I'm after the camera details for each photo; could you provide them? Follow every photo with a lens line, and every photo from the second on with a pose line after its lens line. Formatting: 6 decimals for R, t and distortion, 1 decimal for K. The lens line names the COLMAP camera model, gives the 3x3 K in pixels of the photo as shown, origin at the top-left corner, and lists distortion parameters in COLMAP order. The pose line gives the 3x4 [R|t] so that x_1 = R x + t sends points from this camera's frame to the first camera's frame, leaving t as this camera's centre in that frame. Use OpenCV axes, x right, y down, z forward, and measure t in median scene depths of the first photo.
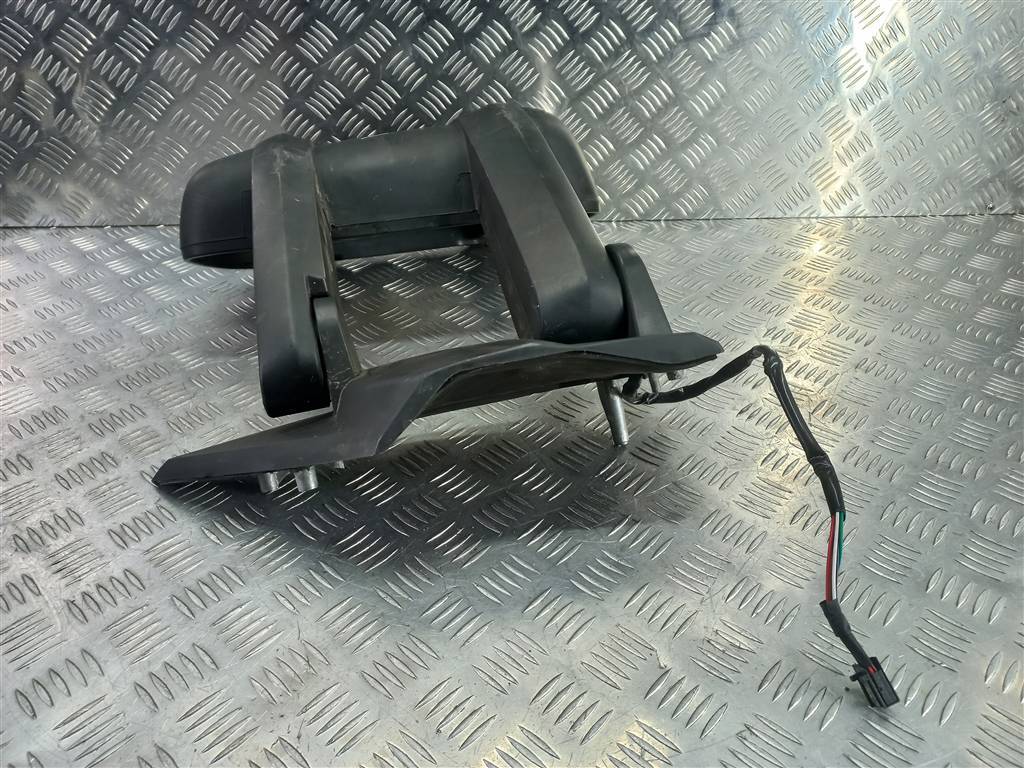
lens RADIAL K [[748.1, 0, 509.6], [0, 748.1, 391.8], [0, 0, 1]] dist [0.009166, 0.012394]
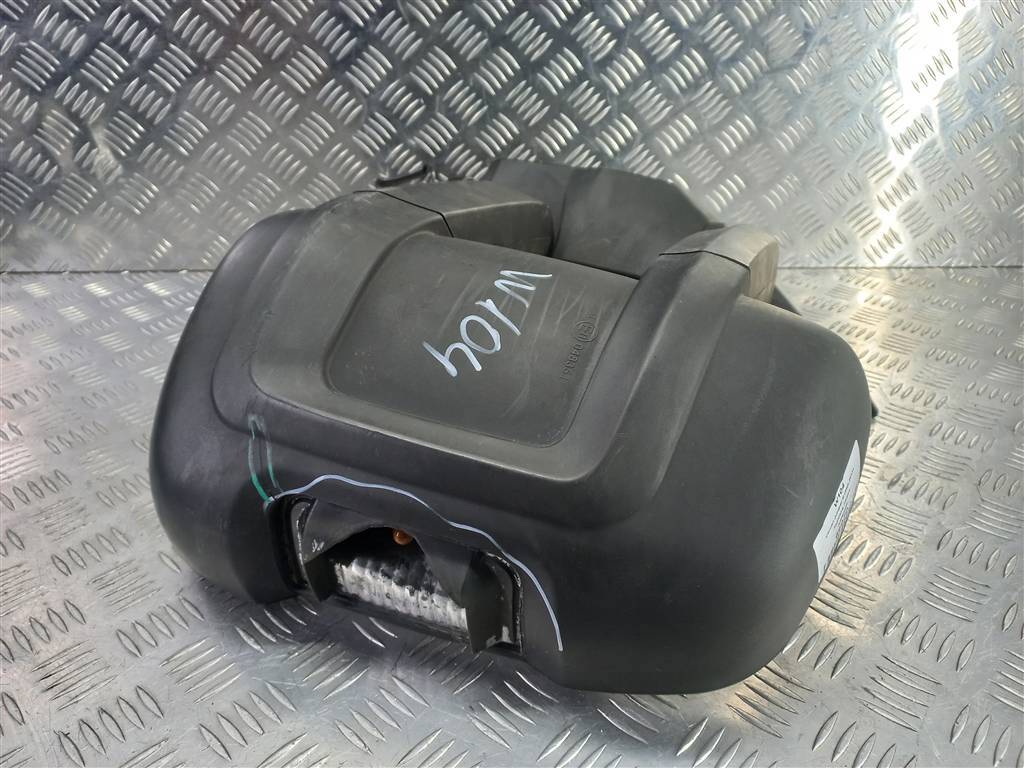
lens RADIAL K [[748.1, 0, 503.5], [0, 748.1, 387.6], [0, 0, 1]] dist [0.009166, 0.012394]
pose [[0.999972, 0.006613, -0.003488, -0.086878], [-0.006927, 0.995020, -0.099438, 0.005896], [0.002813, 0.099460, 0.995038, 0.132632]]
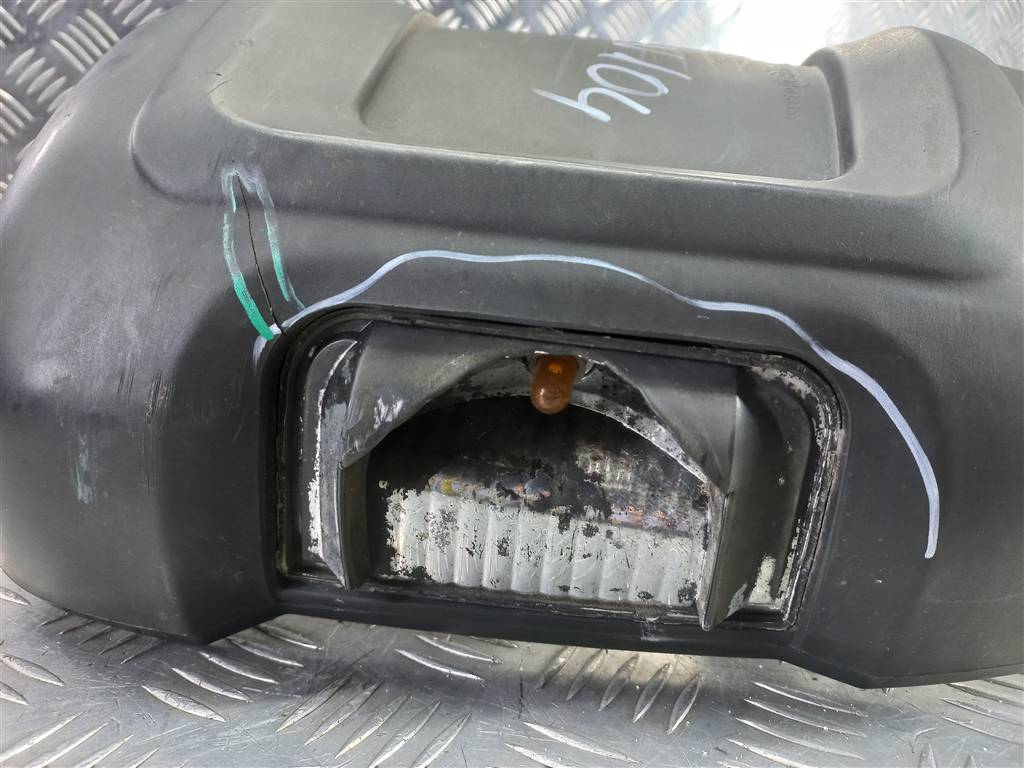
lens RADIAL K [[748.1, 0, 501.2], [0, 748.1, 388.8], [0, 0, 1]] dist [0.009166, 0.012394]
pose [[0.967938, -0.019842, 0.250403, -0.215678], [0.108153, 0.932659, -0.344165, 0.121443], [-0.226711, 0.360212, 0.904903, 0.380559]]
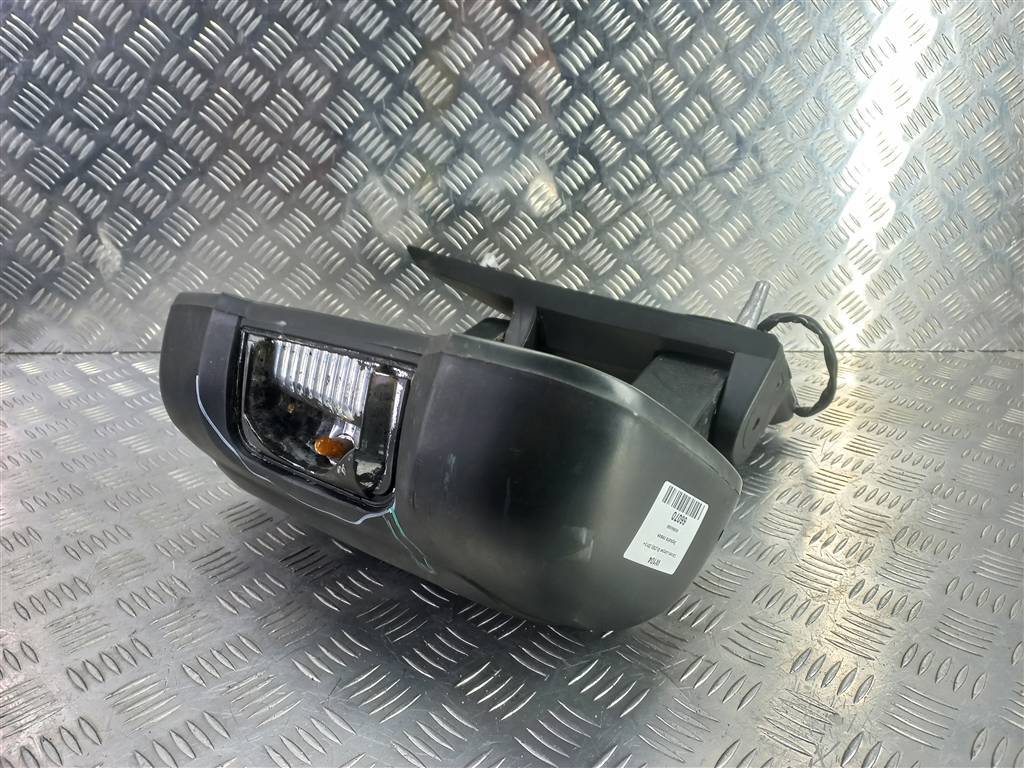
lens RADIAL K [[748.1, 0, 507.3], [0, 748.1, 384.2], [0, 0, 1]] dist [0.009166, 0.012394]
pose [[0.999964, 0.008442, -0.001155, -0.036546], [-0.008476, 0.971845, -0.235467, 0.047278], [-0.000865, 0.235468, 0.971882, 0.083642]]
